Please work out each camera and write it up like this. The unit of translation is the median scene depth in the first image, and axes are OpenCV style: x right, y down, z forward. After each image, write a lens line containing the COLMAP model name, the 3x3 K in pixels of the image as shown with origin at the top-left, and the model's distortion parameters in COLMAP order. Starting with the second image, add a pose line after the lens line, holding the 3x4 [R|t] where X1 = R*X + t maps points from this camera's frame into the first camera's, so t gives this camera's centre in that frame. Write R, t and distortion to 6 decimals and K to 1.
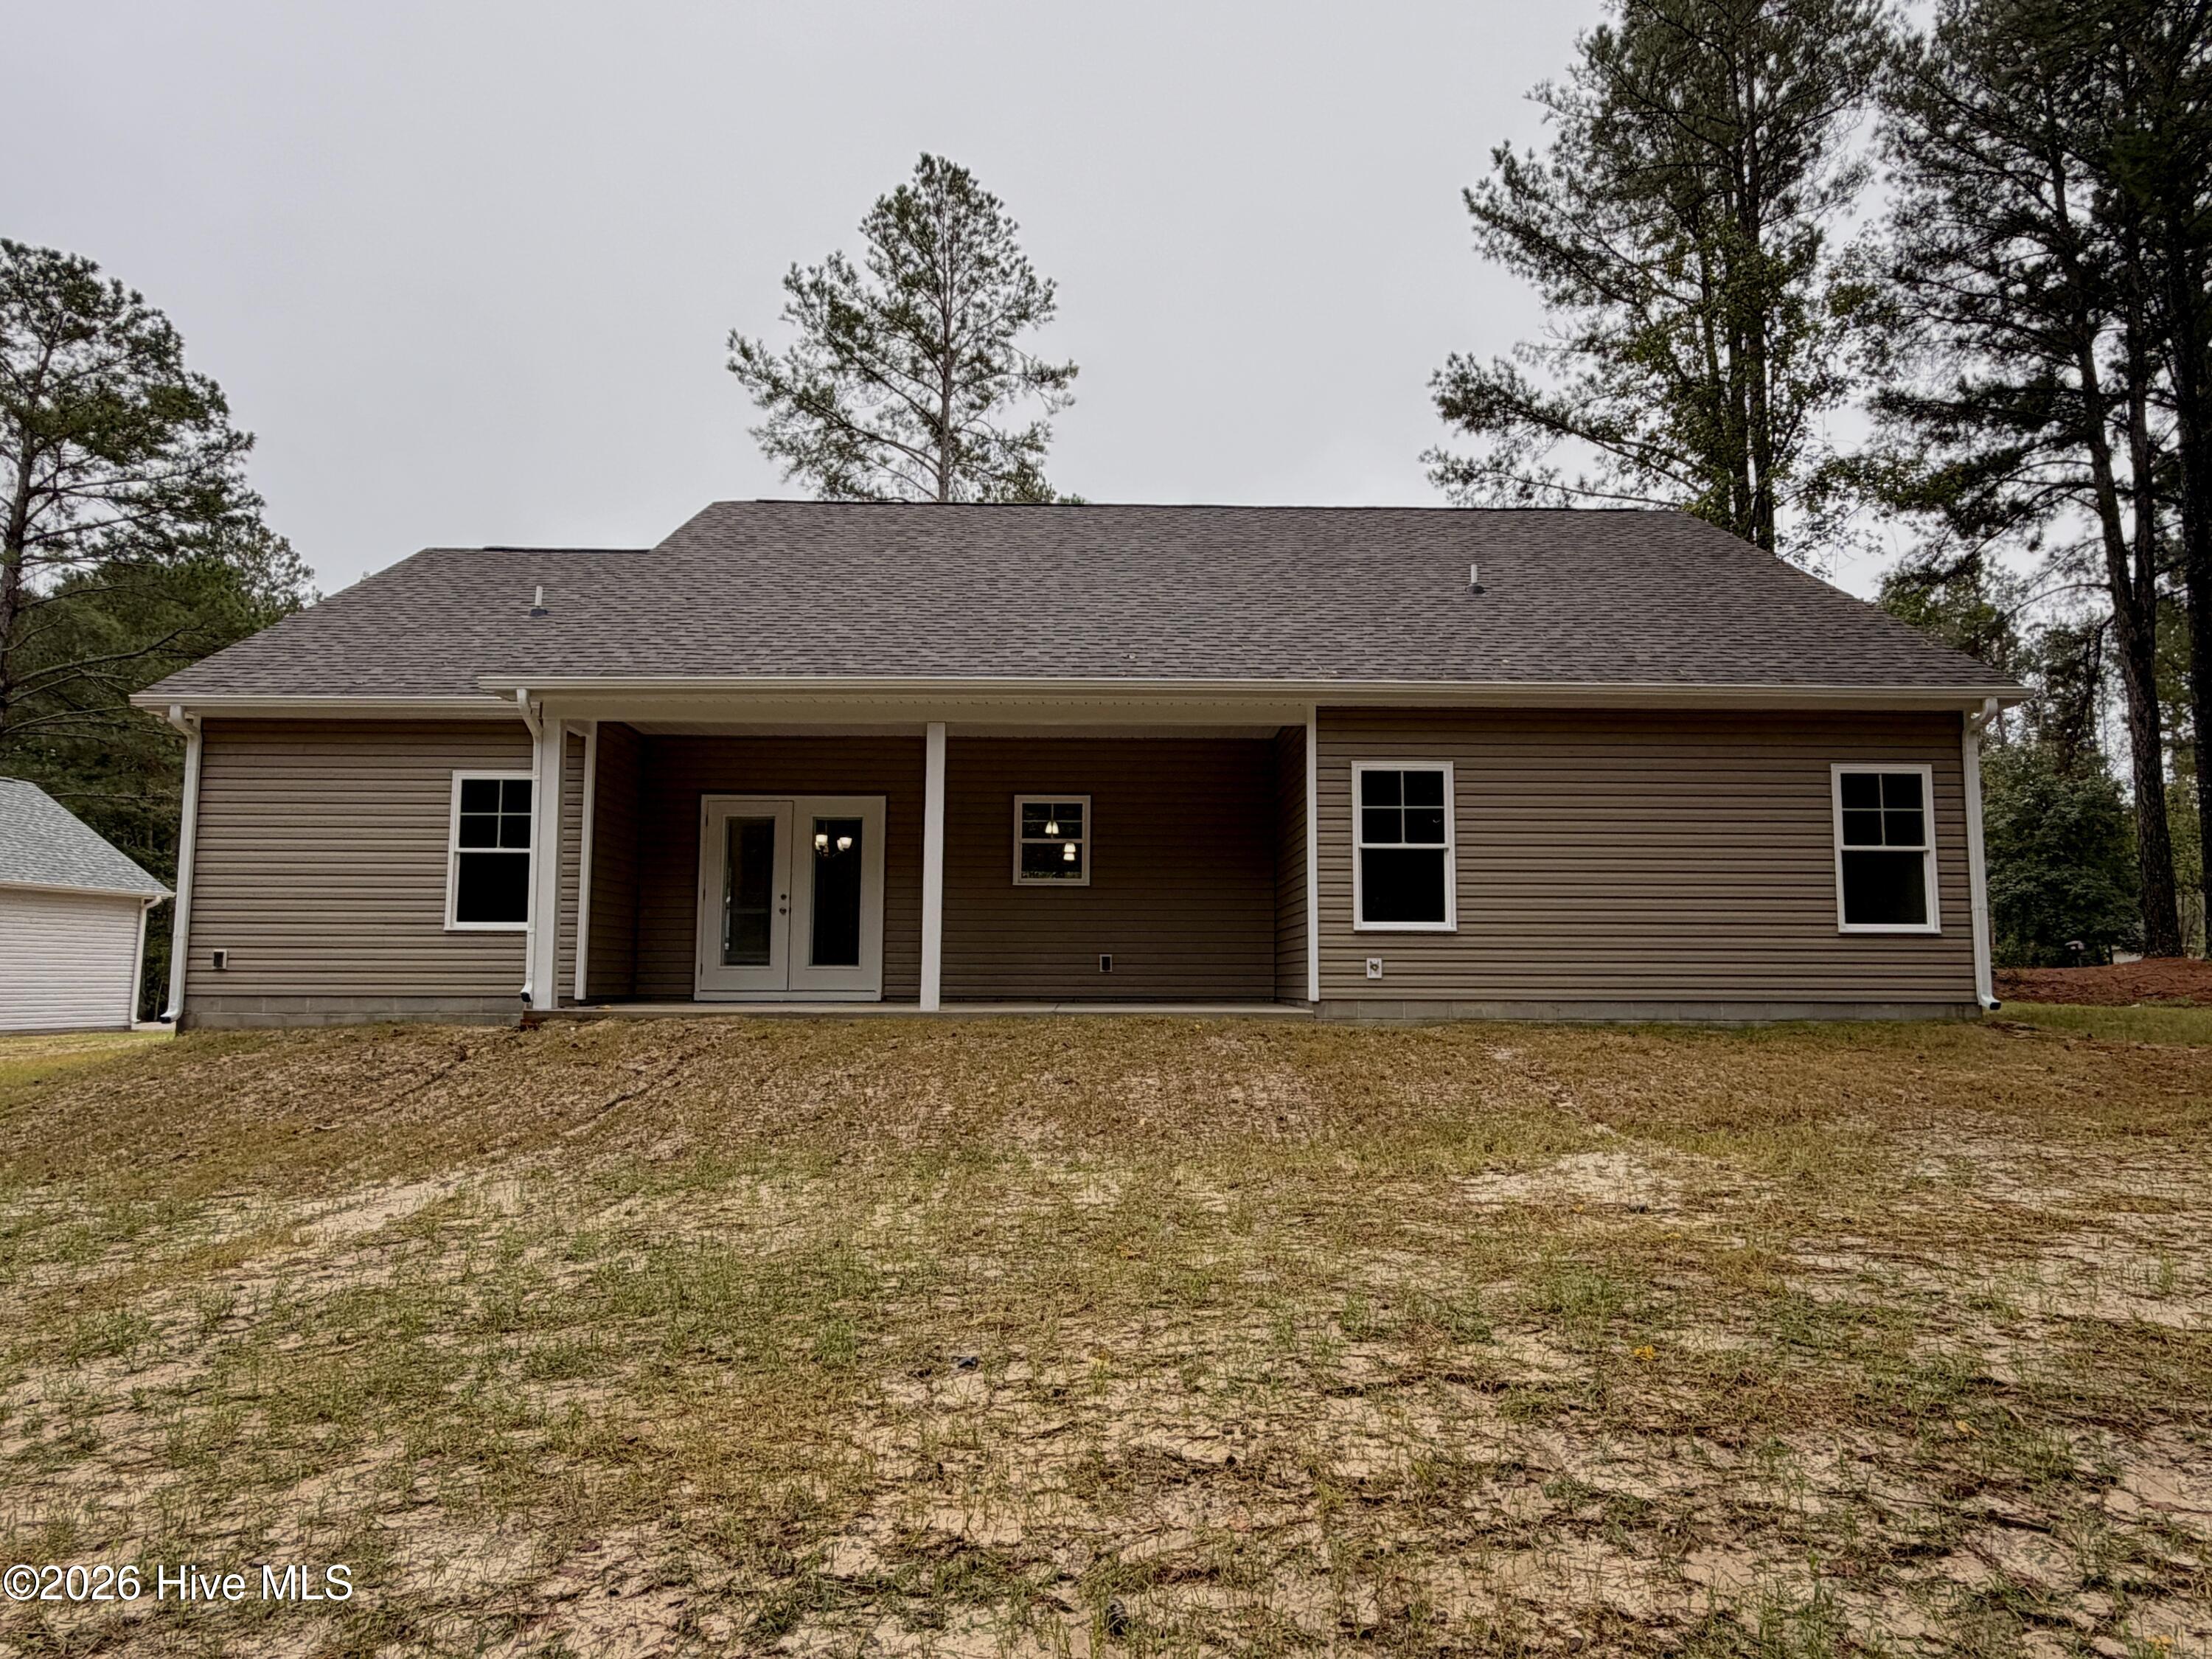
lens RADIAL K [[1395.3, 0, 1106.1], [0, 1395.3, 835.8], [0, 0, 1]] dist [-0.003551, 0.001080]
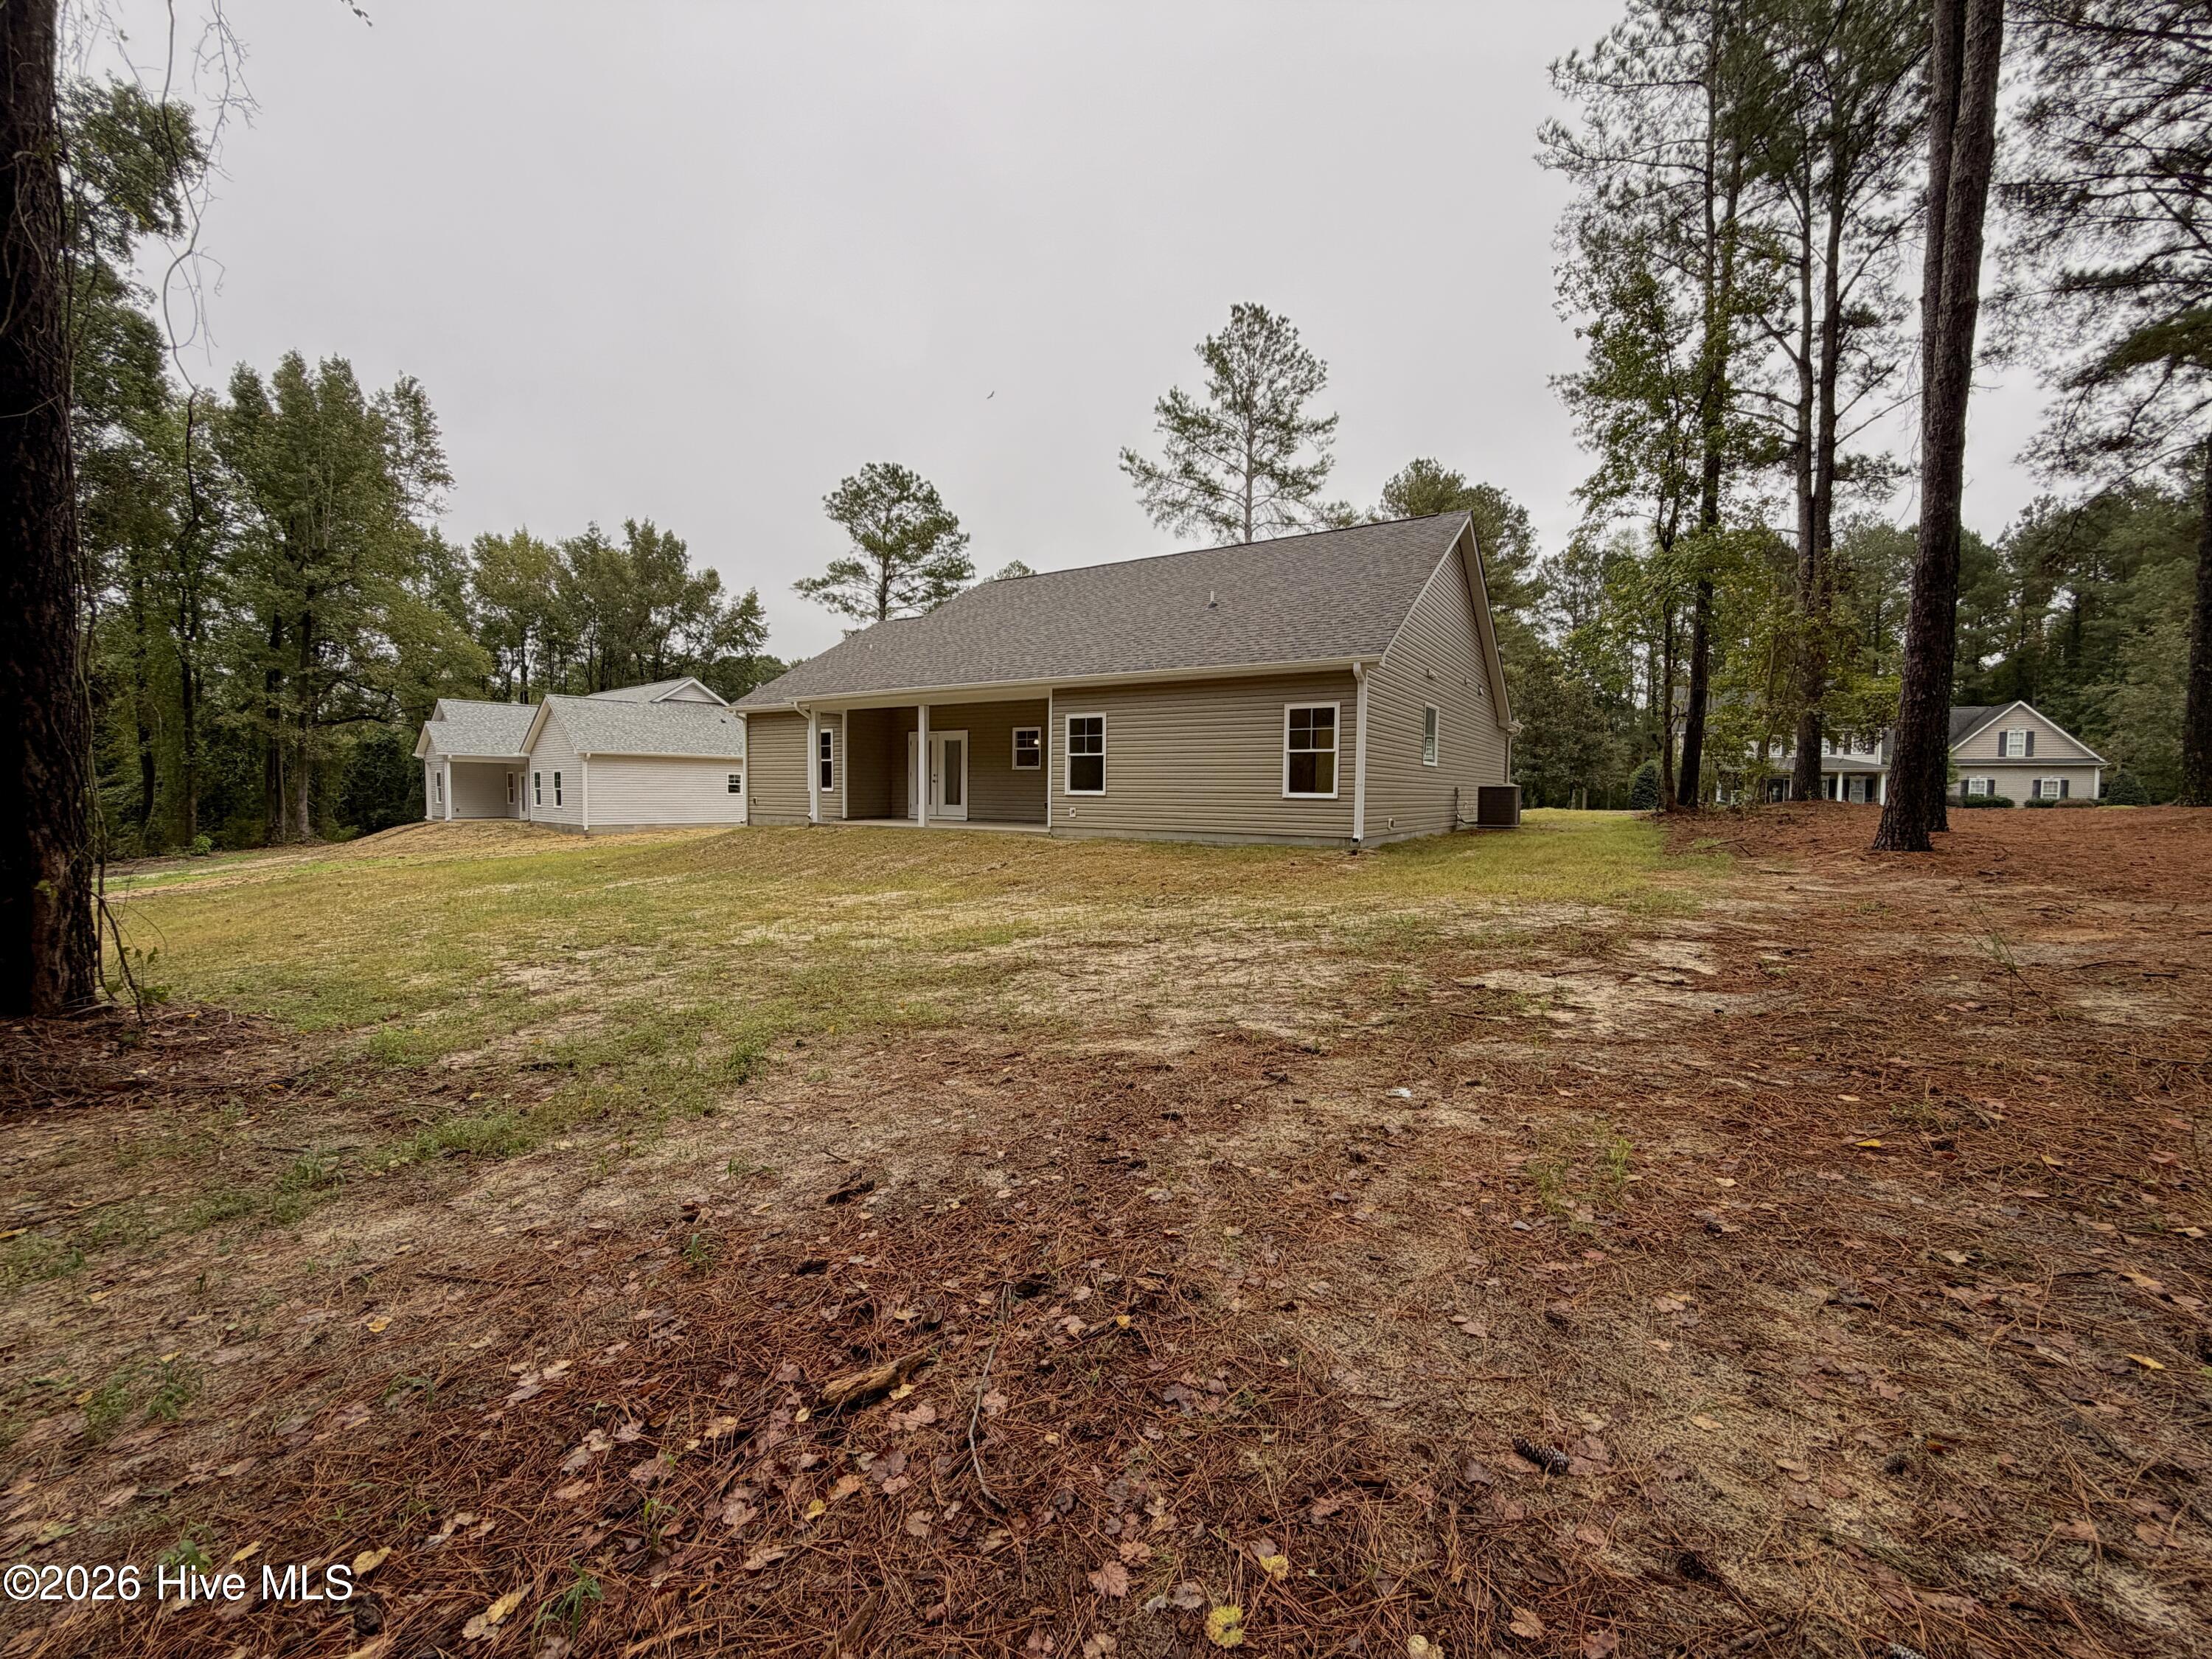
lens RADIAL K [[880.0, 0, 1107.5], [0, 880.0, 824.7], [0, 0, 1]] dist [0.001062, 0.000253]
pose [[0.837470, 0.025685, -0.545879, 0.952326], [0.052168, 0.990576, 0.126644, -0.053106], [0.543988, -0.134537, 0.828237, -0.088169]]
